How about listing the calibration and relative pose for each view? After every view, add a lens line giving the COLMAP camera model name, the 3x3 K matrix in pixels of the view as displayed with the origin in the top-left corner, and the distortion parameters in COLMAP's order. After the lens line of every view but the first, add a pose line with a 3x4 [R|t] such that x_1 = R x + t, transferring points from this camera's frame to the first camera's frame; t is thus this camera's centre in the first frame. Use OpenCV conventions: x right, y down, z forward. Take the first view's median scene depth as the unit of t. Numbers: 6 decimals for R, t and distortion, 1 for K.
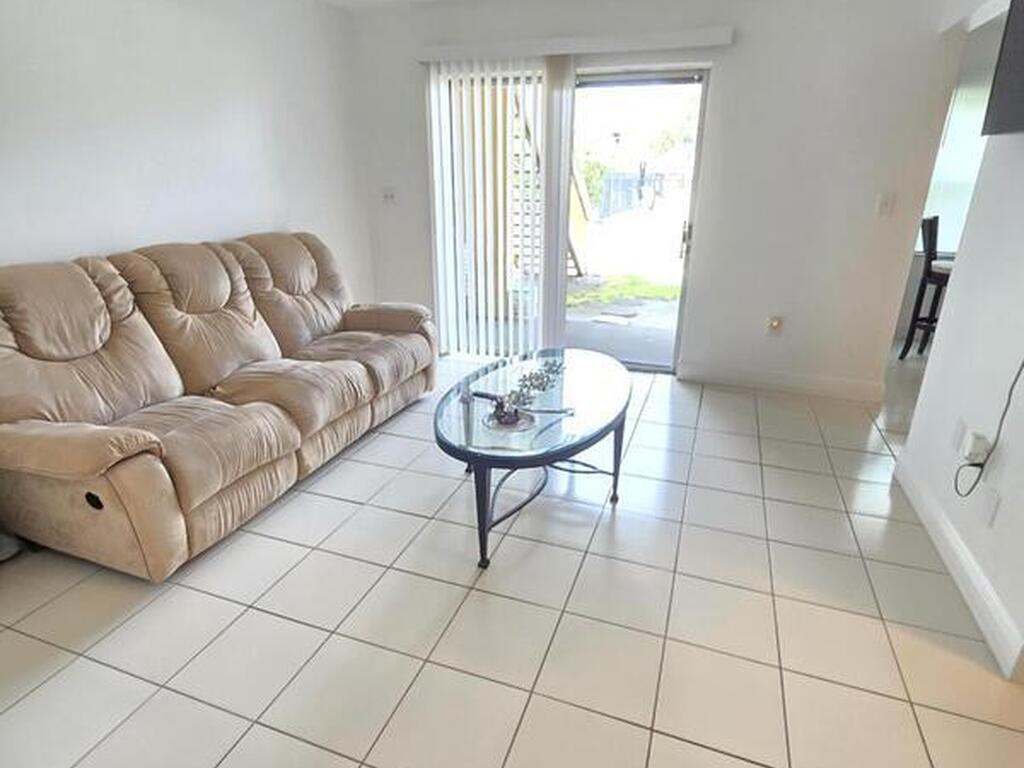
lens RADIAL K [[568.1, 0, 522.7], [0, 568.1, 382.5], [0, 0, 1]] dist [-0.001648, -0.000750]
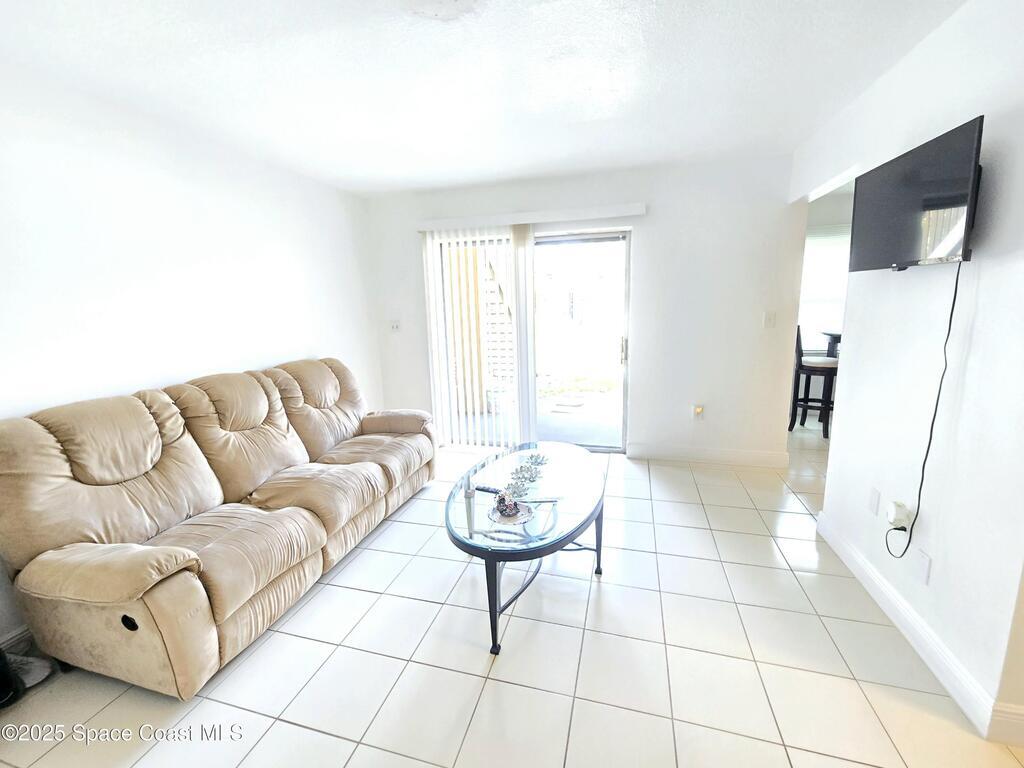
lens RADIAL K [[424.7, 0, 512.7], [0, 424.7, 378.1], [0, 0, 1]] dist [-0.000324, -0.000078]
pose [[0.997106, -0.045572, 0.060857, -0.048746], [0.055455, 0.983517, -0.172099, -0.045642], [-0.052011, 0.174976, 0.983198, 0.072308]]
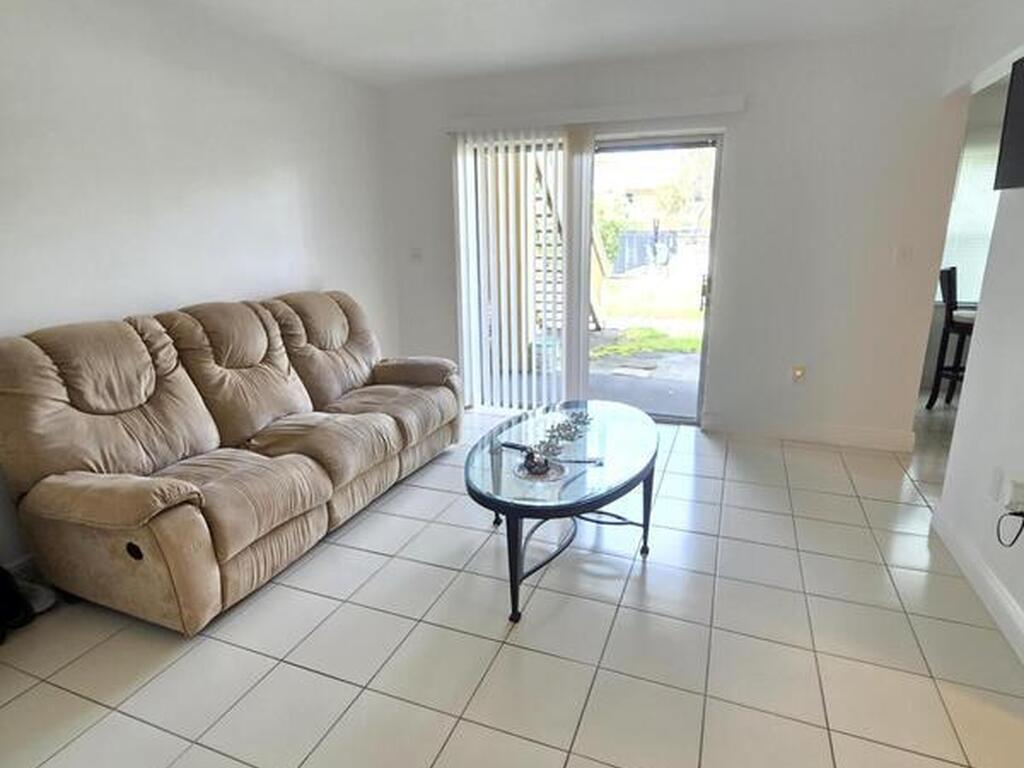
lens RADIAL K [[568.1, 0, 522.7], [0, 568.1, 382.5], [0, 0, 1]] dist [-0.001648, -0.000750]
pose [[0.999550, -0.008292, -0.028841, -0.018781], [0.005505, 0.995422, -0.095421, 0.005900], [0.029500, 0.095219, 0.995019, -0.015651]]
